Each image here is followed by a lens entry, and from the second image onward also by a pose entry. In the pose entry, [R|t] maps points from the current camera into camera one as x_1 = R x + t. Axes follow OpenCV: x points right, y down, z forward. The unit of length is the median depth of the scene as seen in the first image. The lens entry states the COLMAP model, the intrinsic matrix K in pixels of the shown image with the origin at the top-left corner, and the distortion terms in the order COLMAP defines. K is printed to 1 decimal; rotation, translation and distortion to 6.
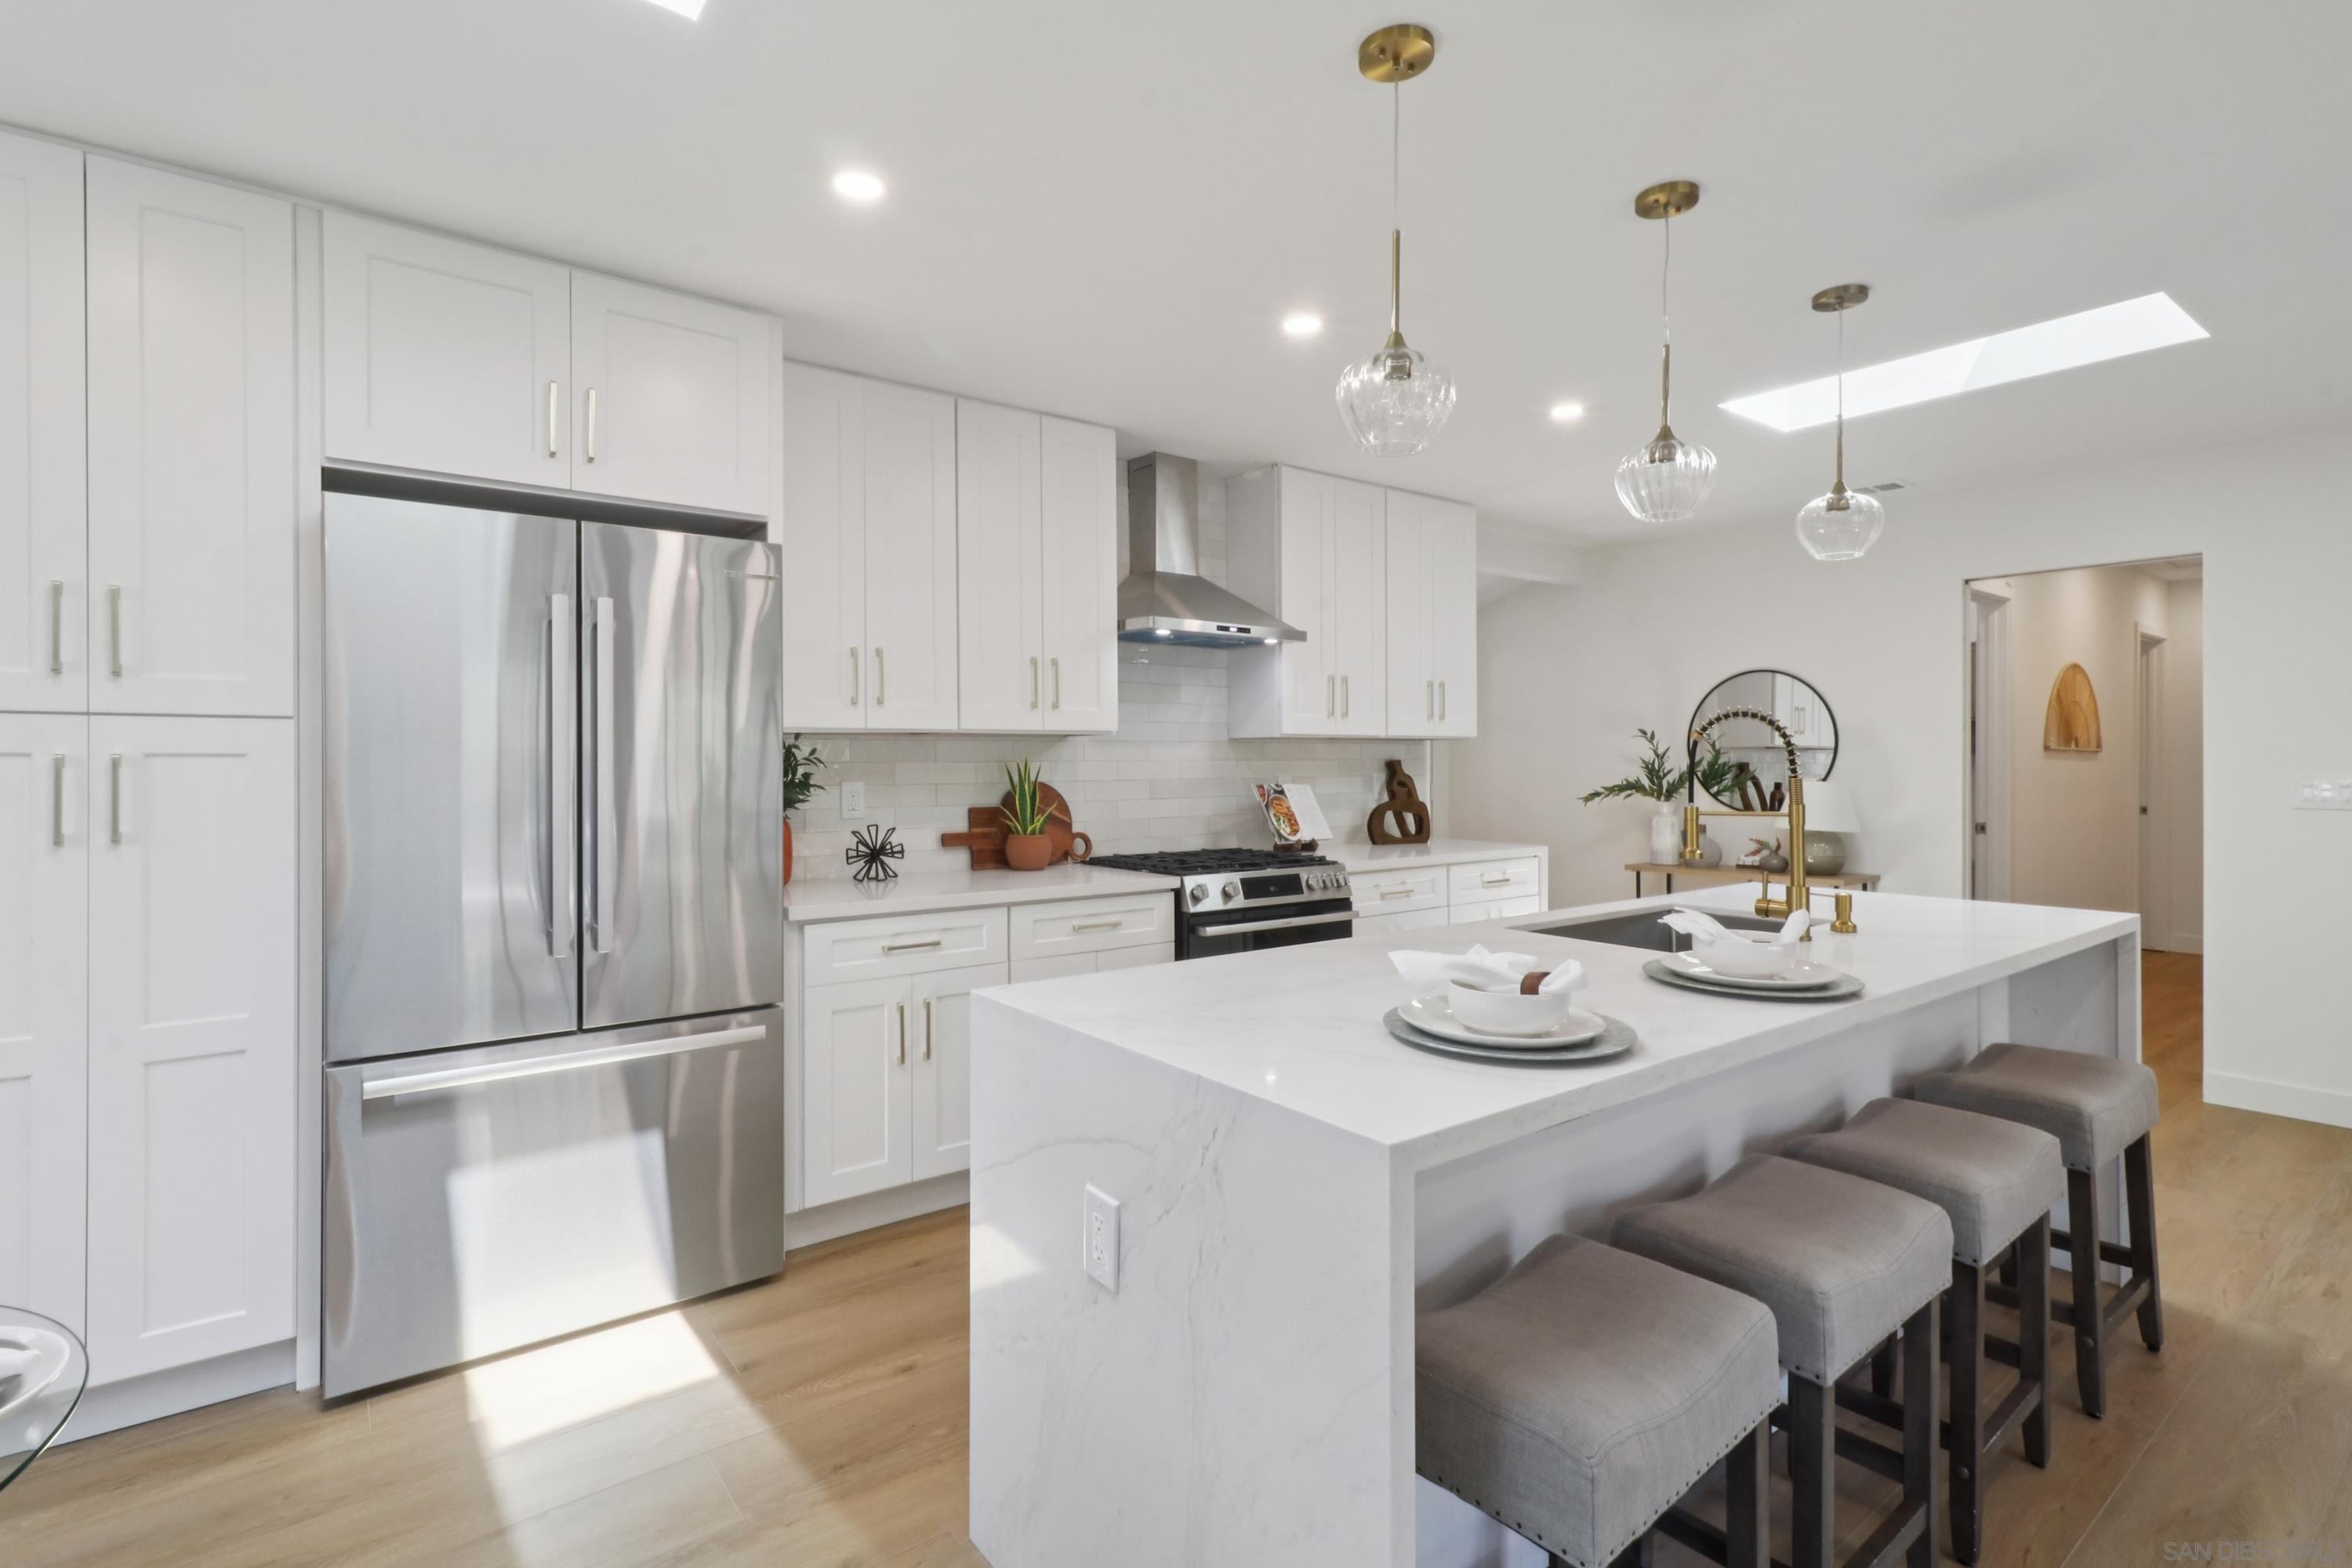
lens RADIAL K [[1117.4, 0, 1177.1], [0, 1117.4, 775.5], [0, 0, 1]] dist [0.004535, 0.001889]
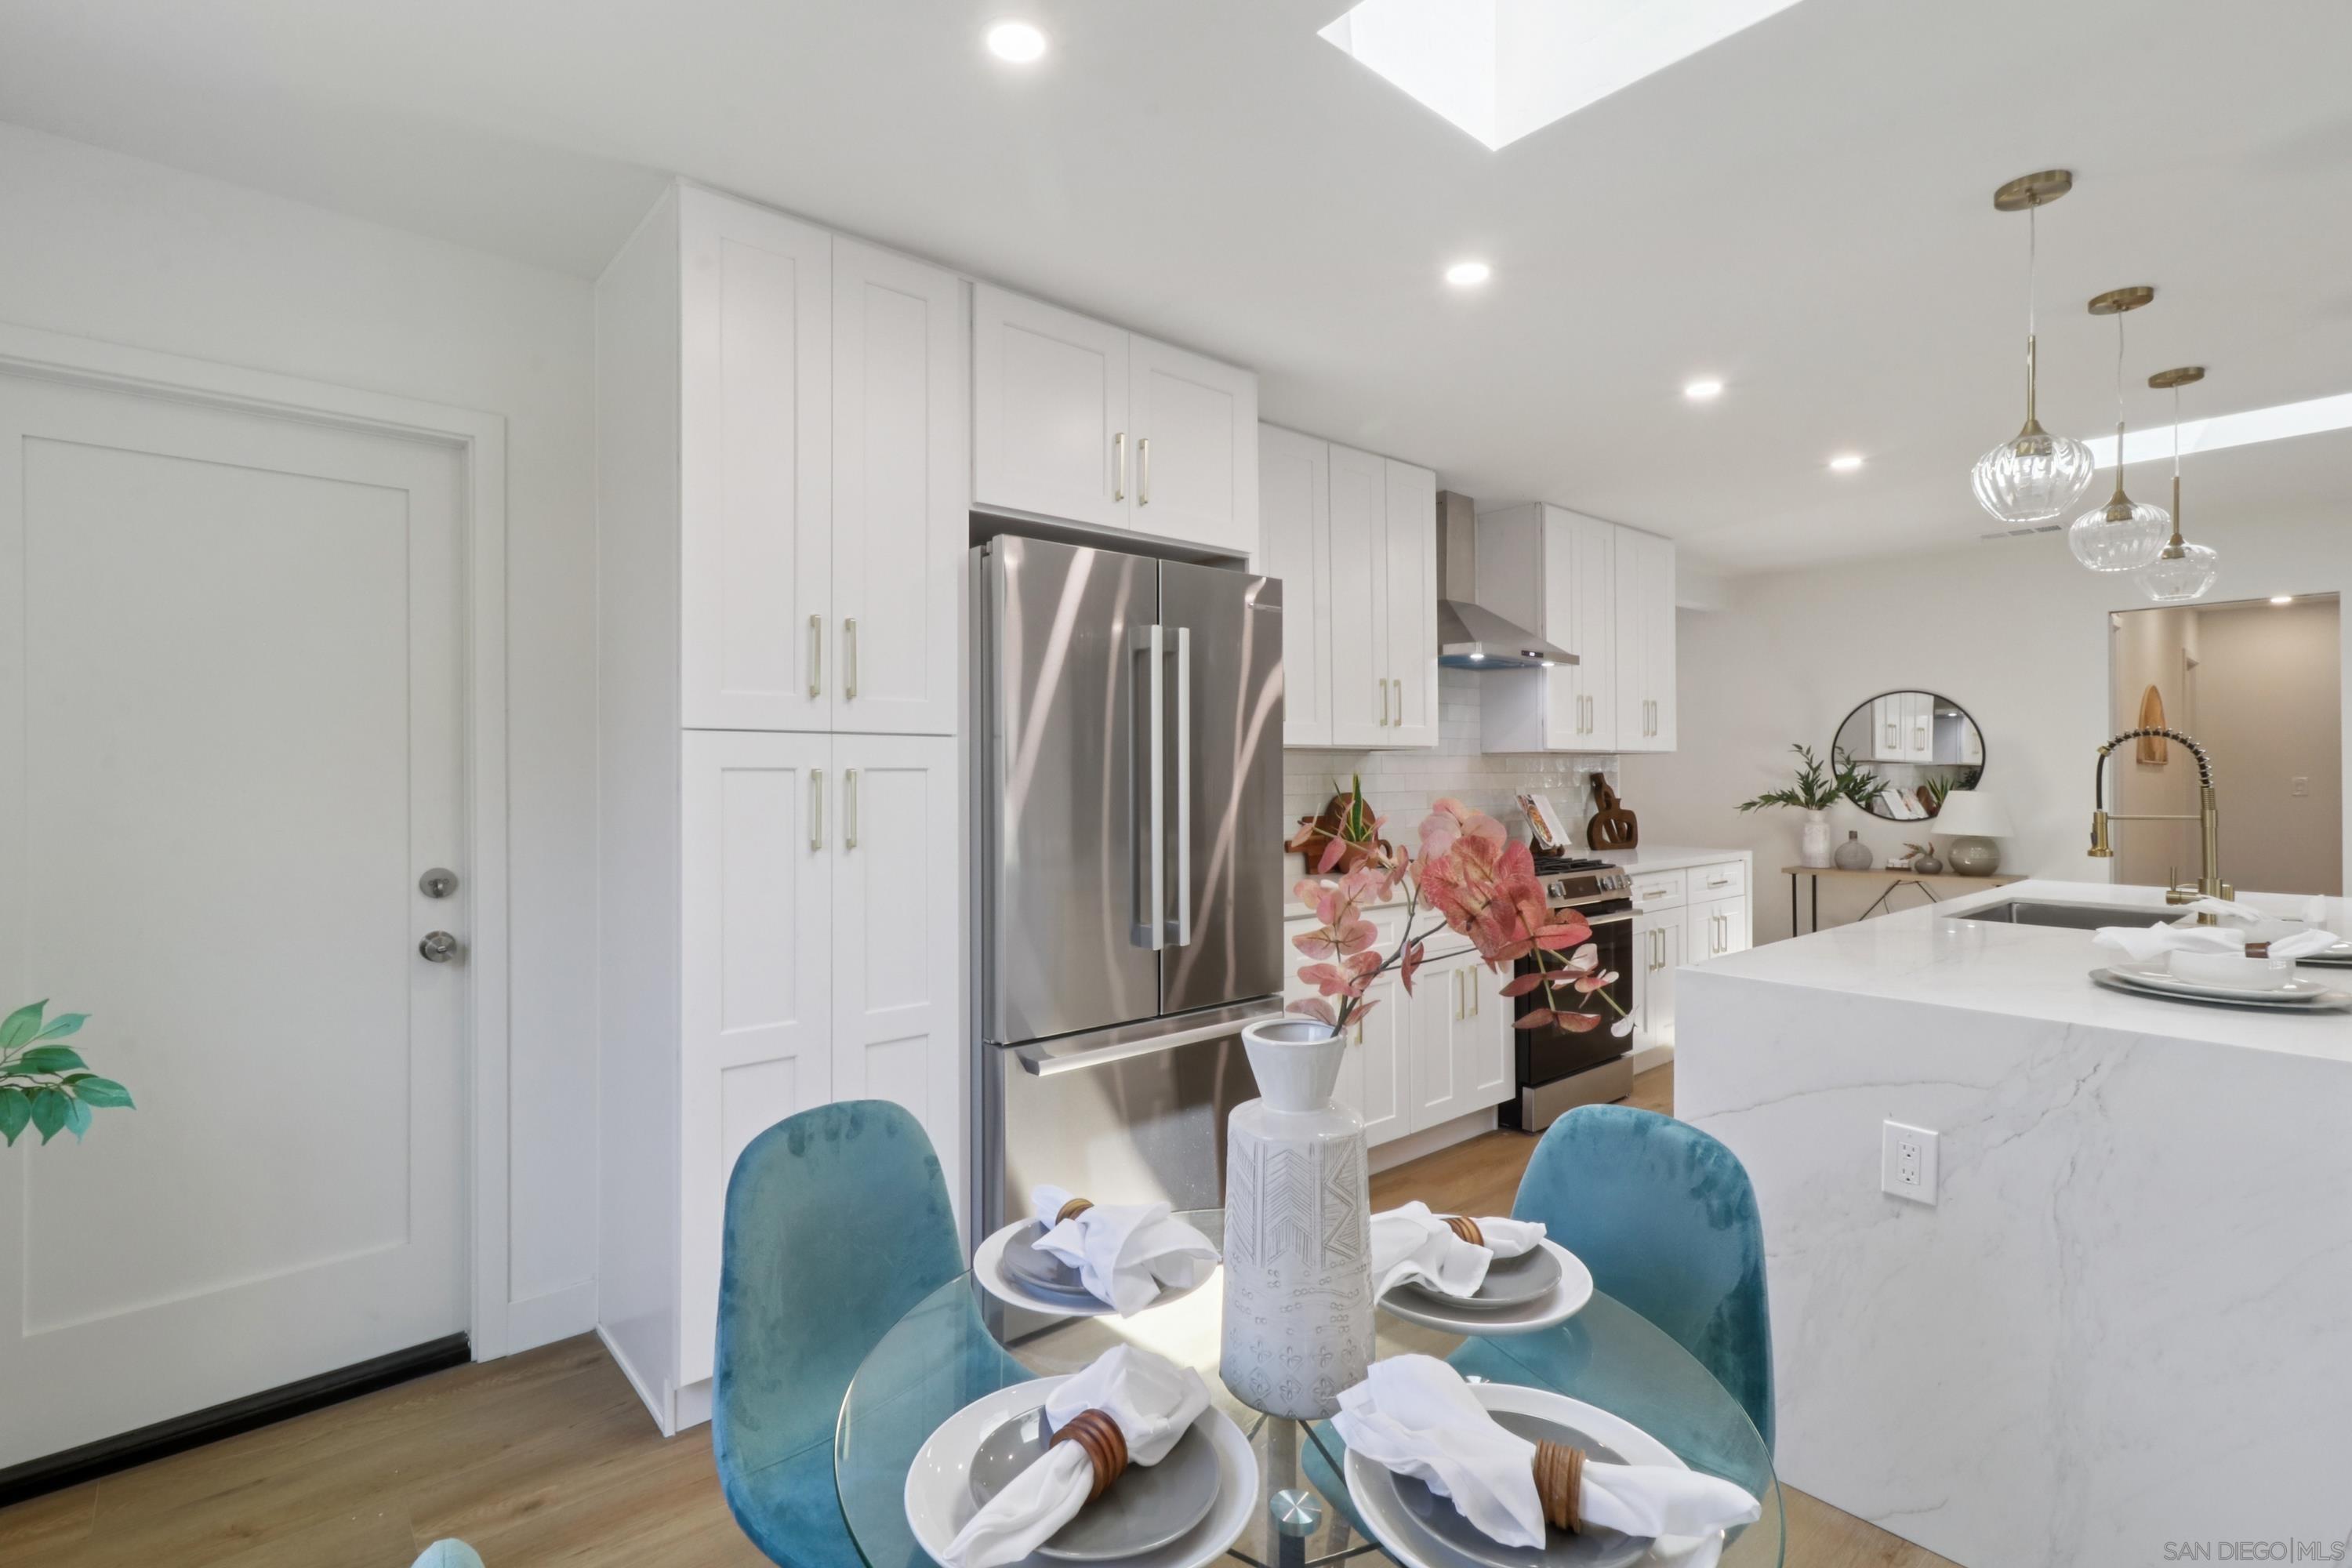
lens RADIAL K [[1117.4, 0, 1120.2], [0, 1117.4, 784.7], [0, 0, 1]] dist [0.004535, 0.001889]
pose [[0.997993, -0.002142, 0.063281, -0.400941], [0.002399, 0.999989, -0.003996, 0.000968], [-0.063272, 0.004139, 0.997988, -0.068815]]
